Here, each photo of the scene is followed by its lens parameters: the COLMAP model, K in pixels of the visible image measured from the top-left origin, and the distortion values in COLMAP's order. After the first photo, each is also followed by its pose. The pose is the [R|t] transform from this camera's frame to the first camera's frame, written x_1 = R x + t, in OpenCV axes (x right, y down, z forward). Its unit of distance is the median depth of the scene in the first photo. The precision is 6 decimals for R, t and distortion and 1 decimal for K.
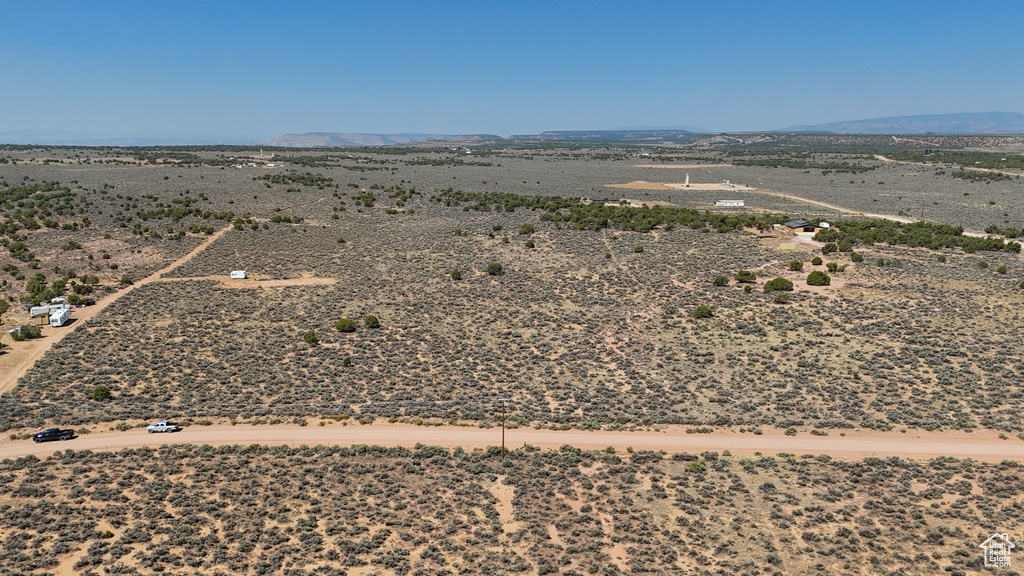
lens RADIAL K [[743.5, 0, 511.5], [0, 743.5, 287.5], [0, 0, 1]] dist [0.040149, -0.017611]
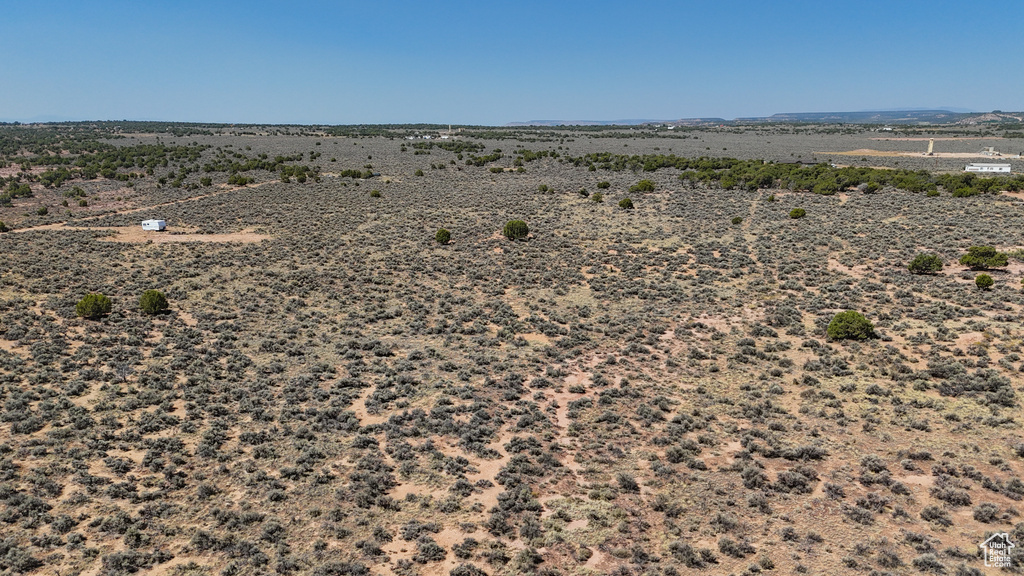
lens RADIAL K [[743.5, 0, 512.3], [0, 743.5, 289.5], [0, 0, 1]] dist [0.040149, -0.017611]
pose [[0.958652, 0.053307, -0.279545, 0.173700], [-0.047193, 0.998477, 0.028561, 0.007710], [0.280642, -0.014187, 0.959708, 0.484772]]
